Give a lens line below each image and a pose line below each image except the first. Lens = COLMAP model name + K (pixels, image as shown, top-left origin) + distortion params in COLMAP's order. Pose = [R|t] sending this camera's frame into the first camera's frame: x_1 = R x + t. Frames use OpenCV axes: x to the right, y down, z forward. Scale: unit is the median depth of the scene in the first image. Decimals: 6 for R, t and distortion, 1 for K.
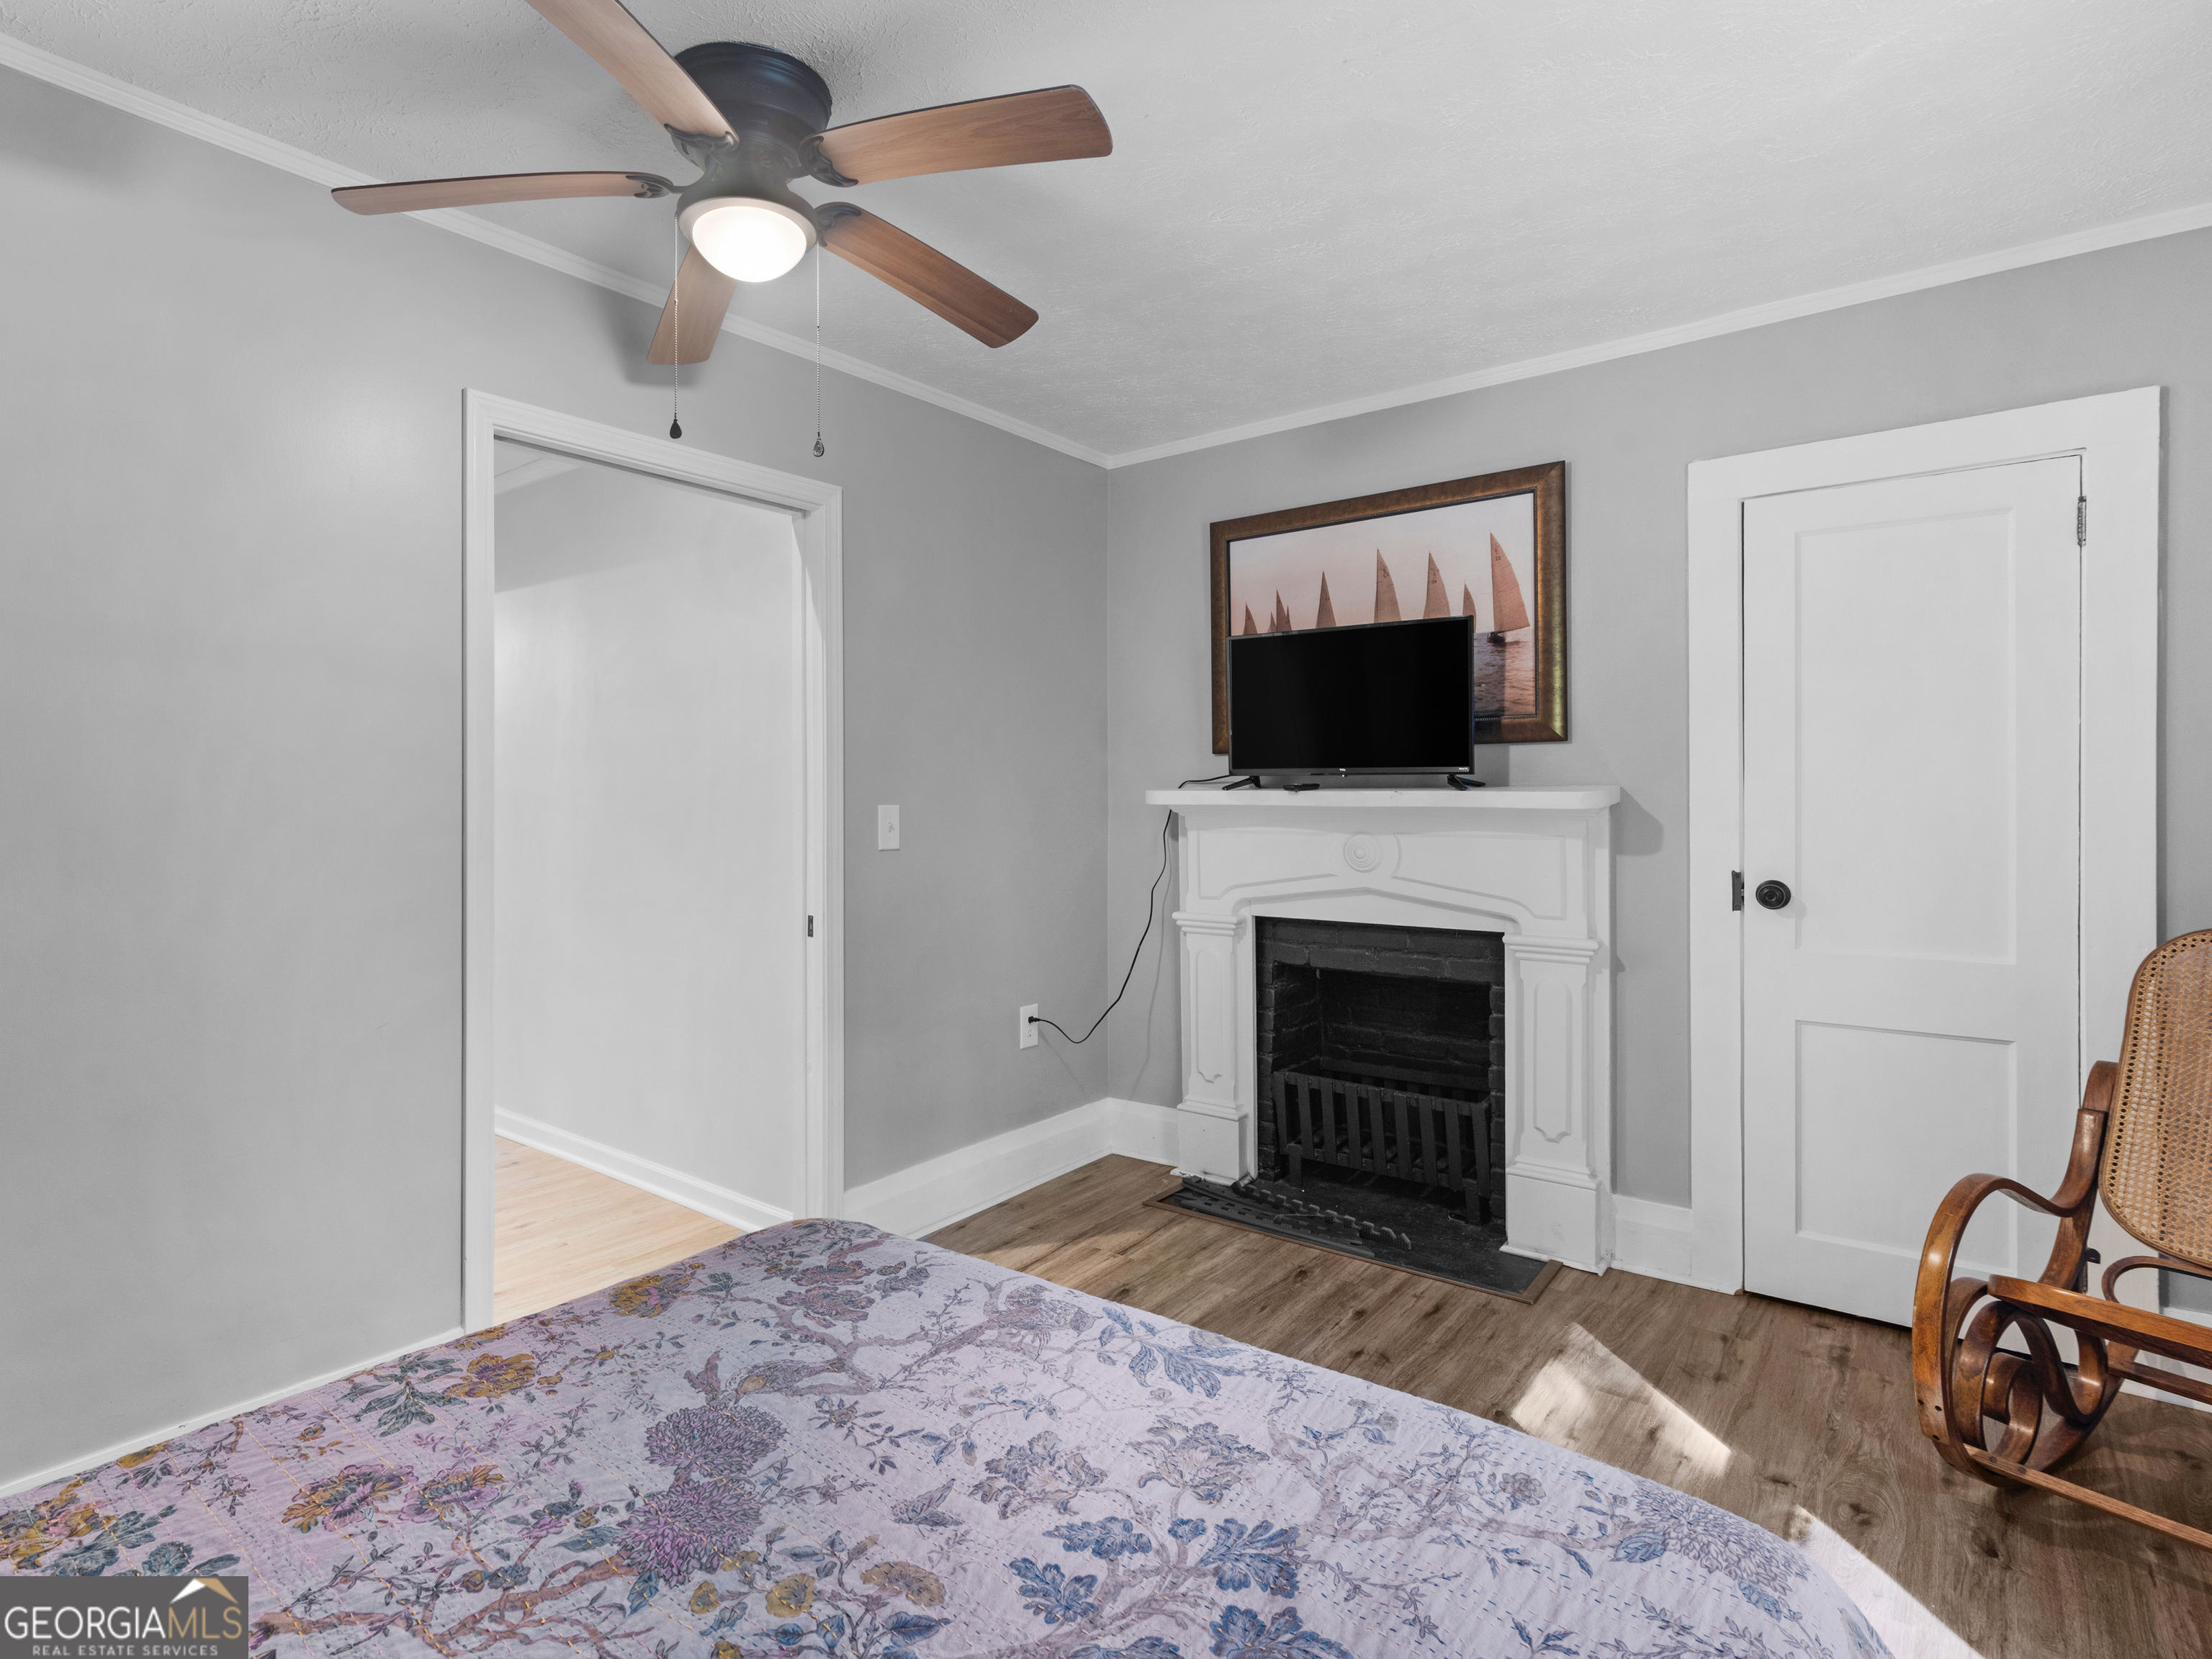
lens RADIAL K [[1138.1, 0, 1039.0], [0, 1138.1, 798.2], [0, 0, 1]] dist [-0.000306, 0.001865]
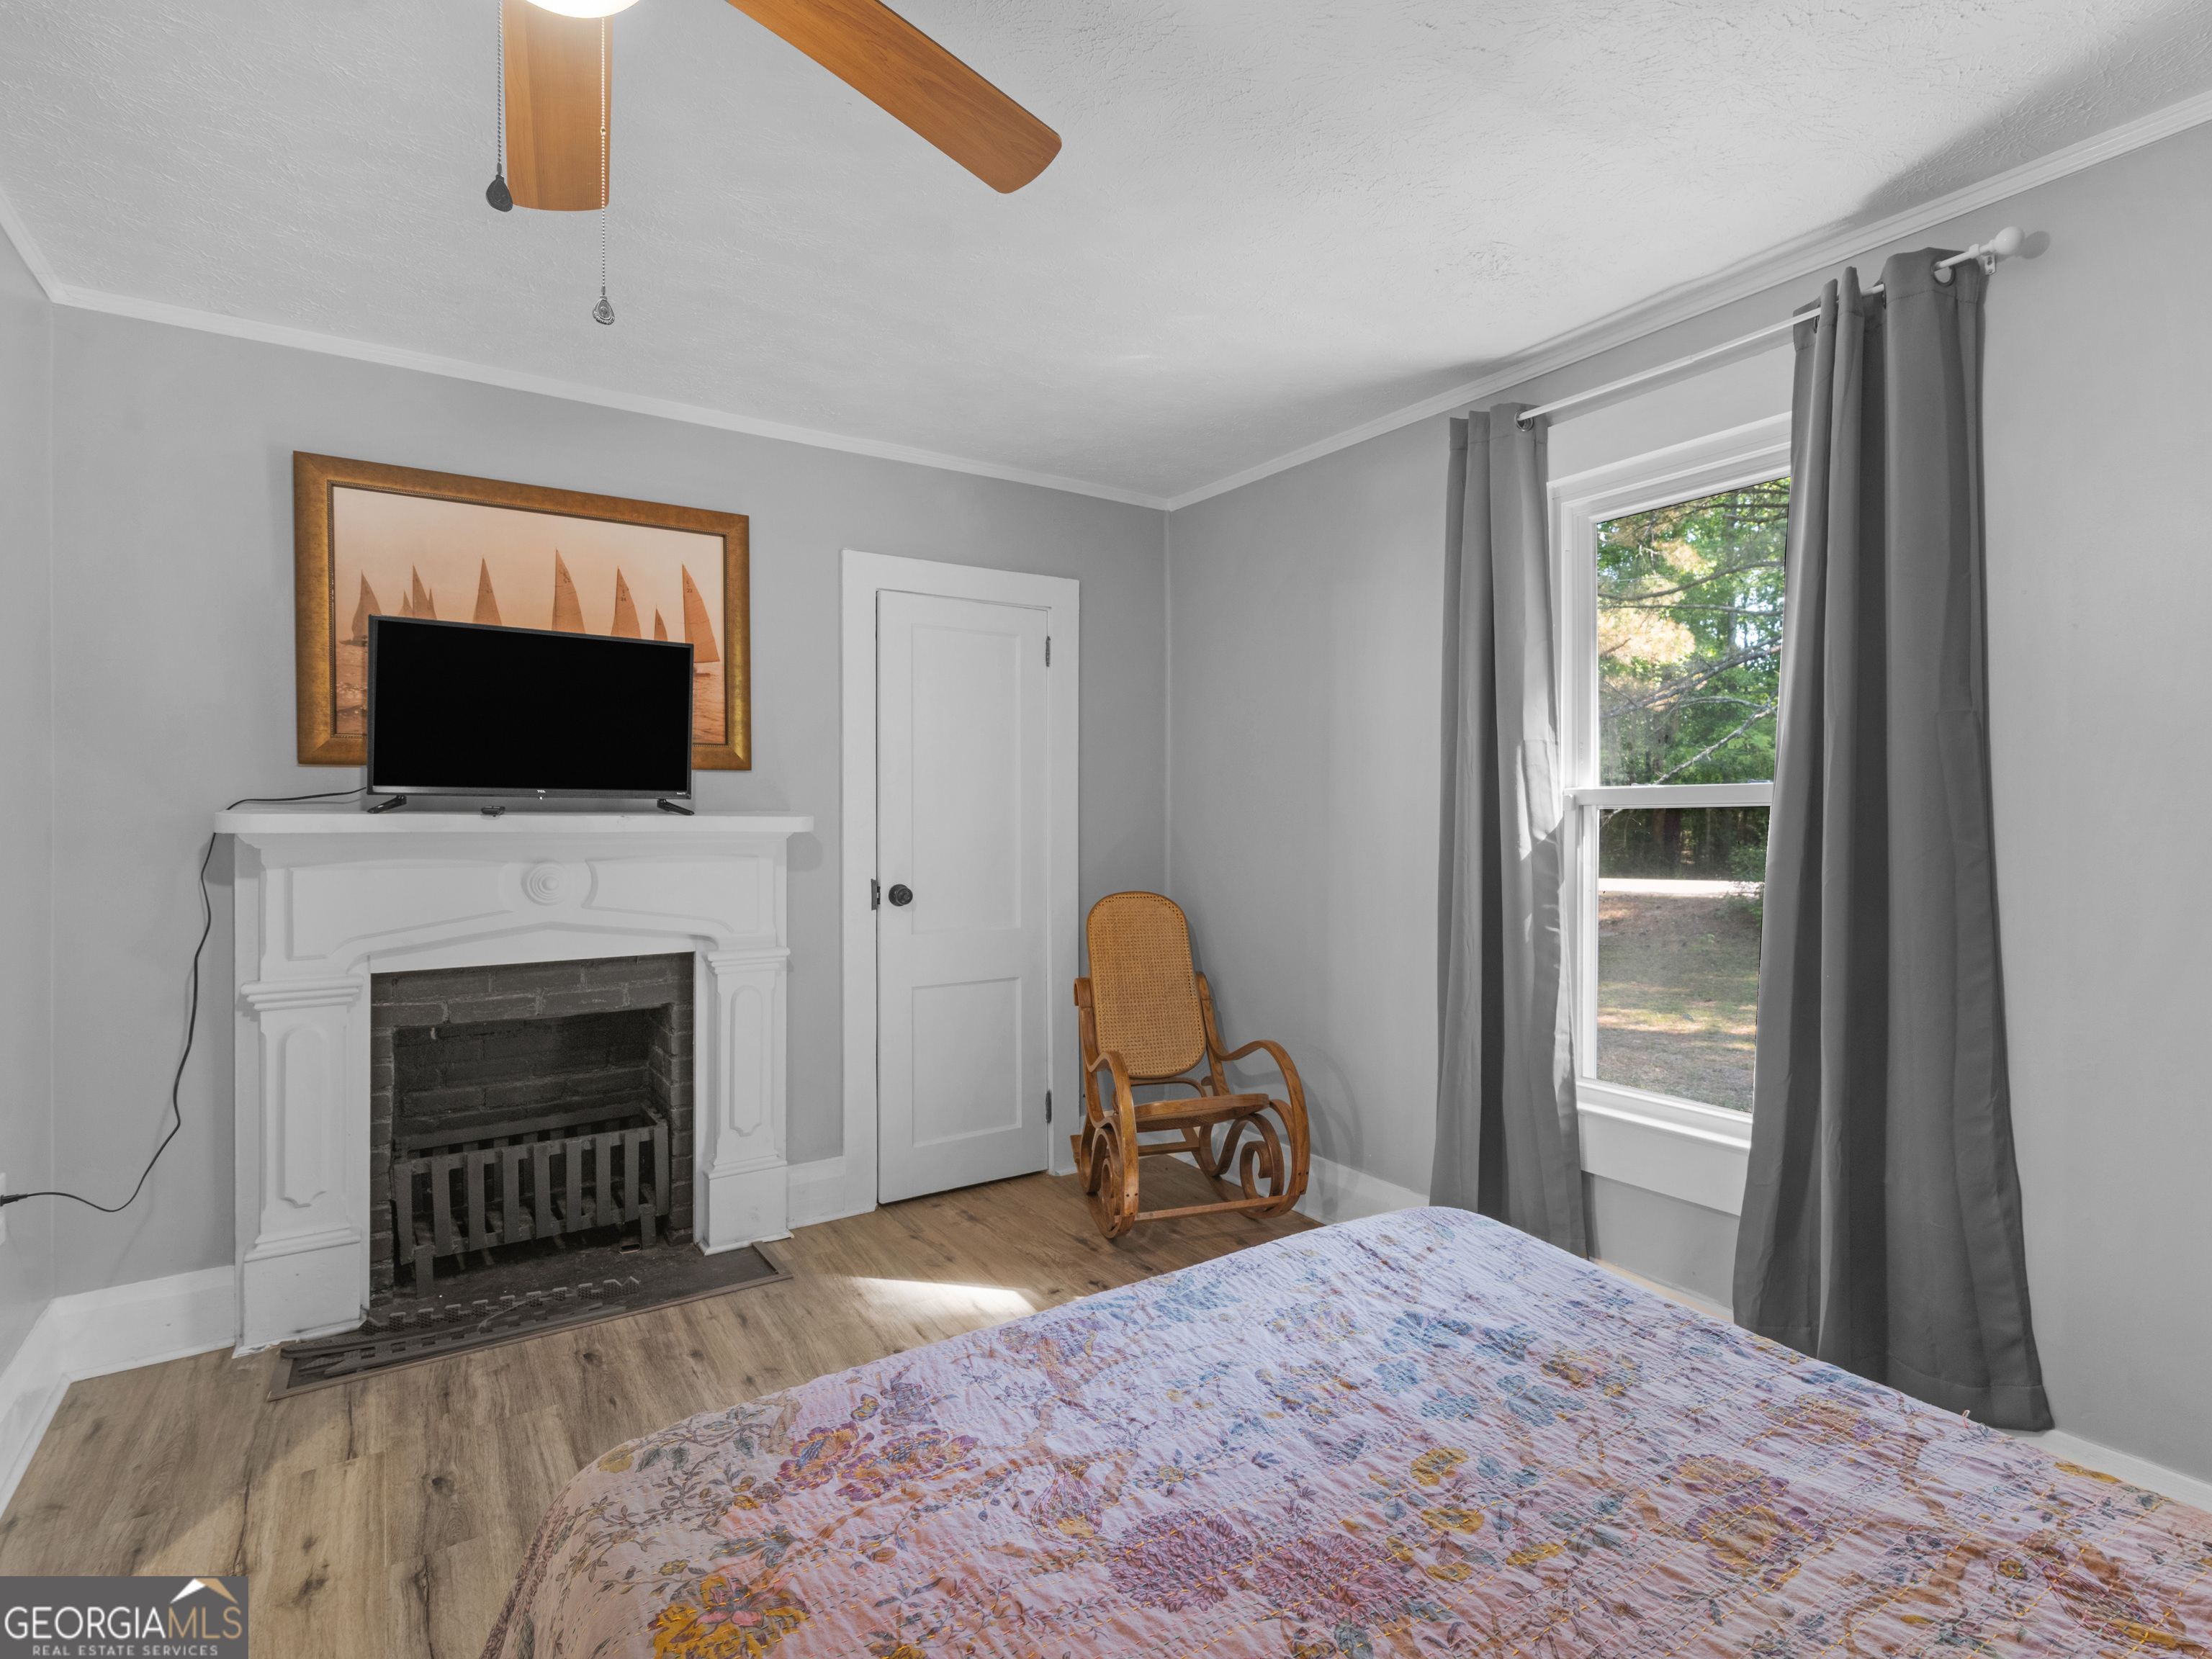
lens RADIAL K [[1138.1, 0, 1113.4], [0, 1138.1, 817.3], [0, 0, 1]] dist [-0.000306, 0.001865]
pose [[0.300880, -0.001138, 0.953661, -0.477486], [0.000023, 0.999999, 0.001186, -0.006035], [-0.953662, -0.000335, 0.300880, 0.327643]]
